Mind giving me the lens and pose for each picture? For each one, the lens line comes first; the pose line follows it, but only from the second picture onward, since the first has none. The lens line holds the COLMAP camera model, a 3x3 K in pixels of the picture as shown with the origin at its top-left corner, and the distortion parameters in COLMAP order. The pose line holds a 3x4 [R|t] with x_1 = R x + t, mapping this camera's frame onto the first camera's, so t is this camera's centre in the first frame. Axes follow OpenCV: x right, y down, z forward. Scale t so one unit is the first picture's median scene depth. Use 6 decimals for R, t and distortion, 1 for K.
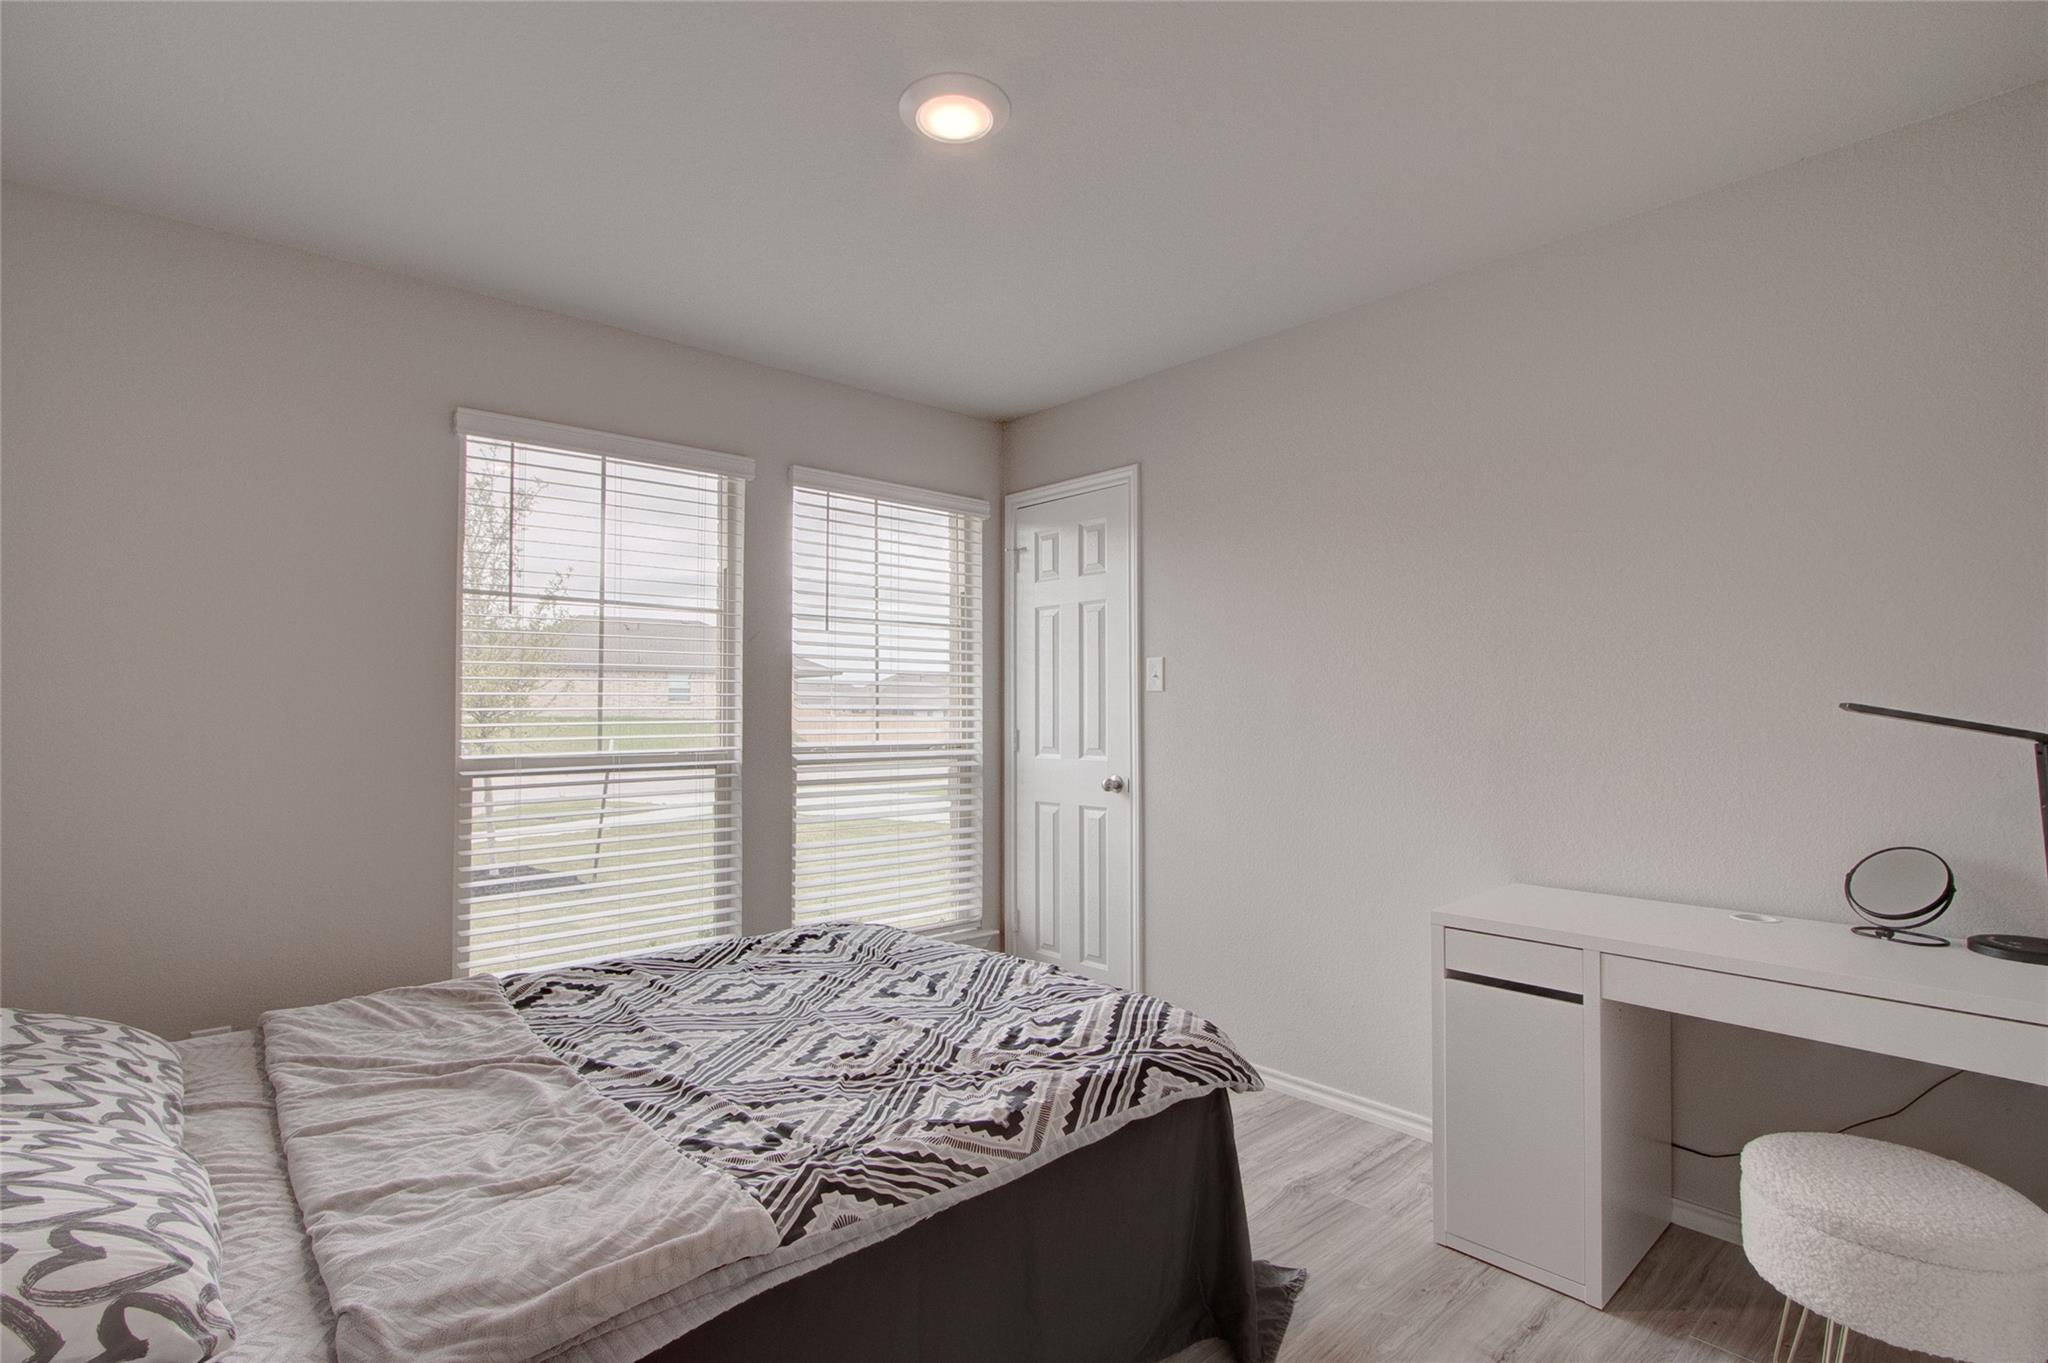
lens RADIAL K [[948.9, 0, 1015.2], [0, 948.9, 690.3], [0, 0, 1]] dist [-0.014132, 0.000729]
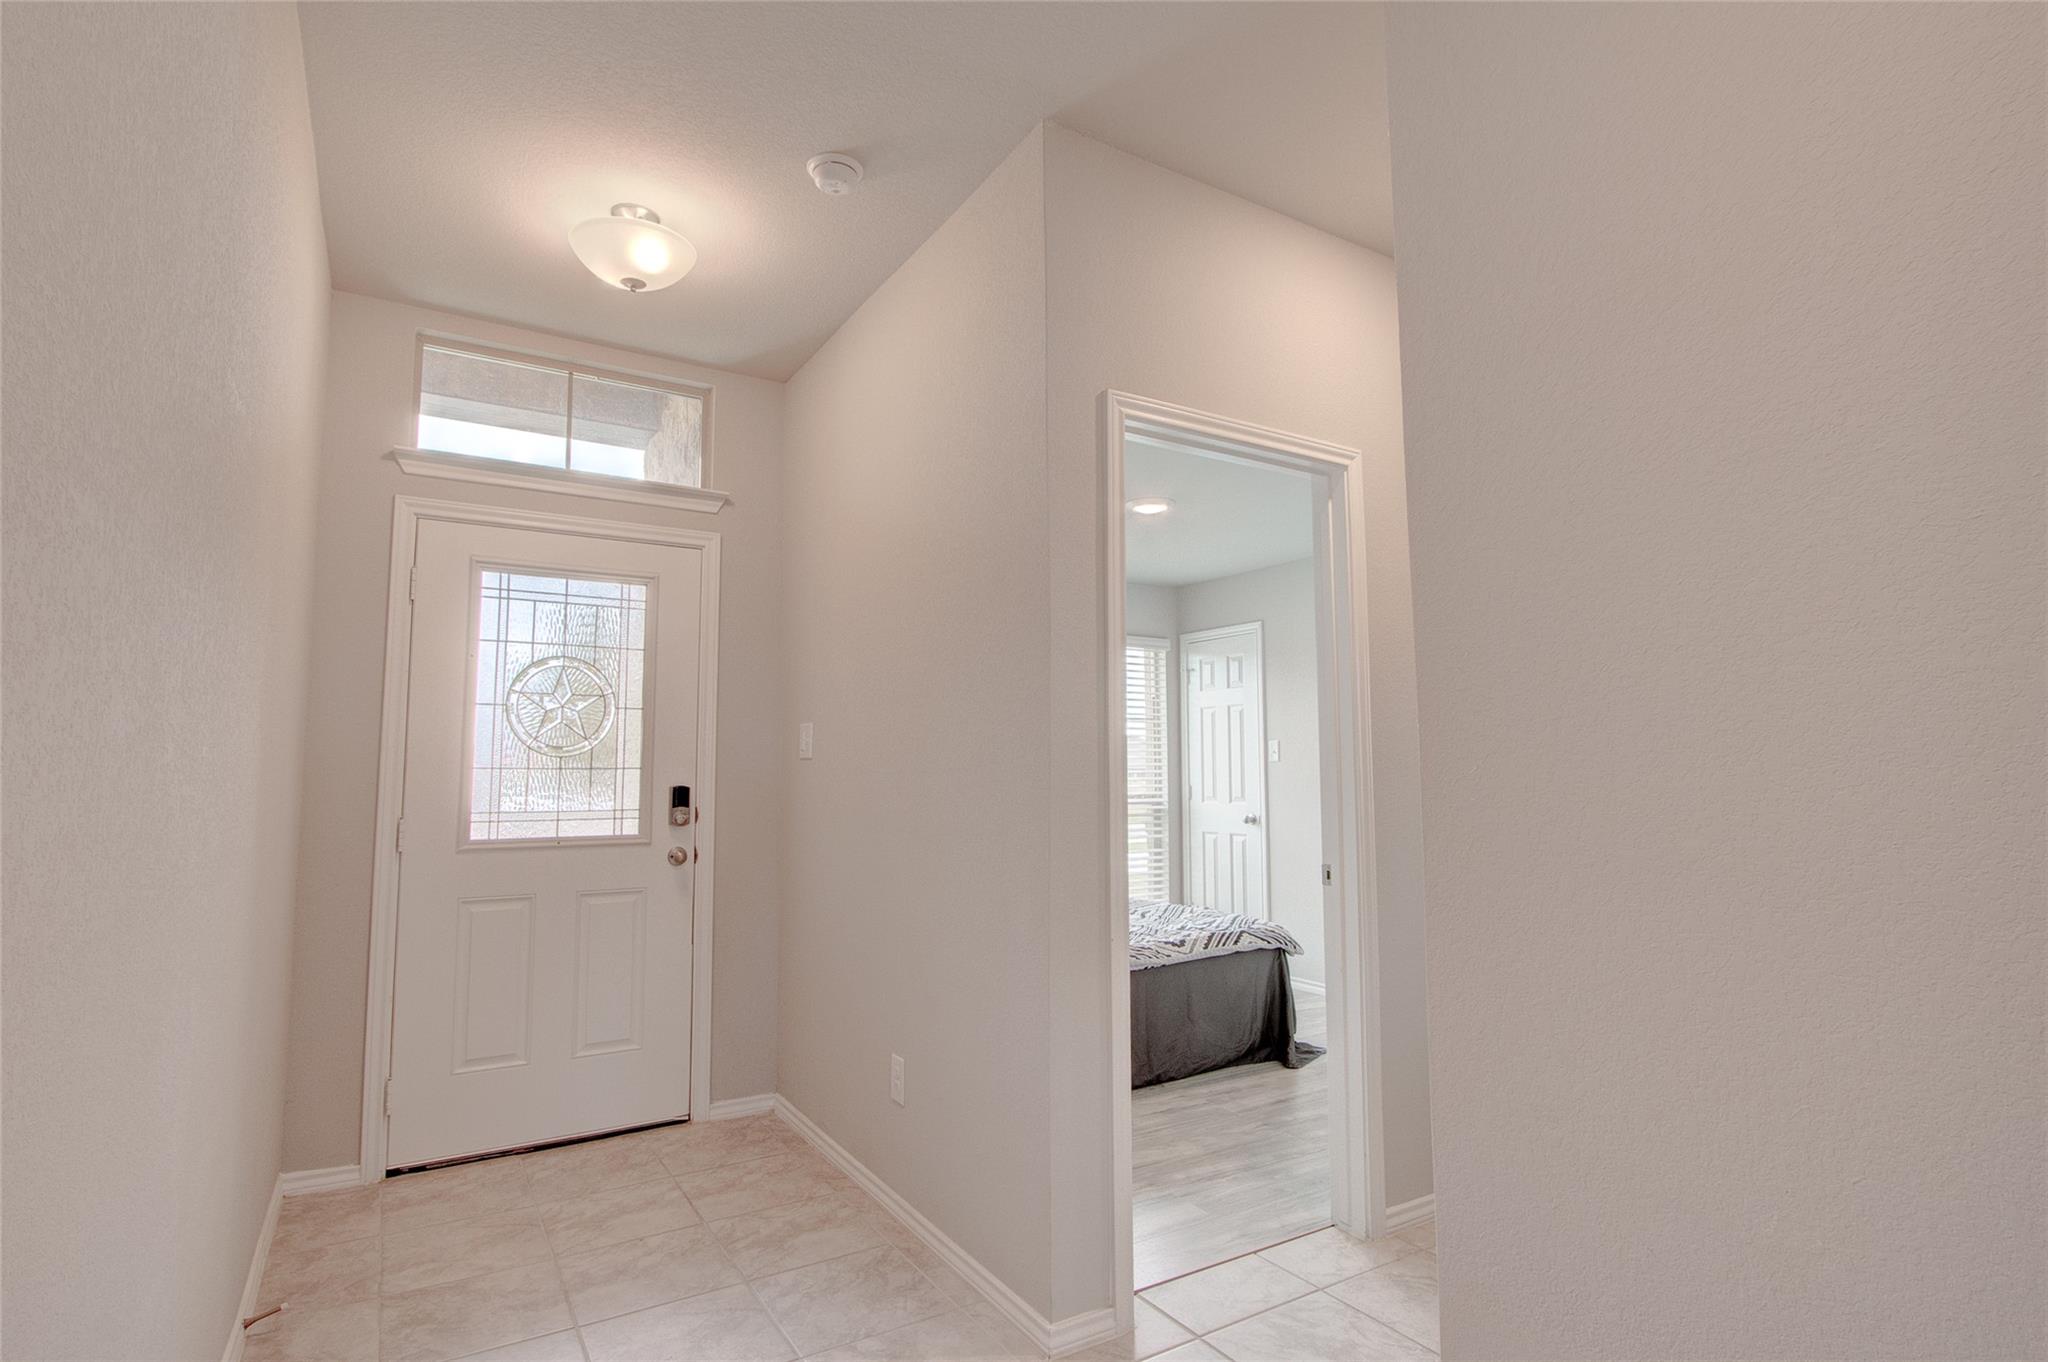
lens RADIAL K [[1037.7, 0, 1024.0], [0, 1037.7, 681.0], [0, 0, 1]] dist [-0.002231, -0.000025]
pose [[0.984986, -0.017257, -0.171772, 0.031694], [0.005536, 0.997637, -0.068483, -0.016162], [0.172548, 0.066504, 0.982754, -0.800913]]
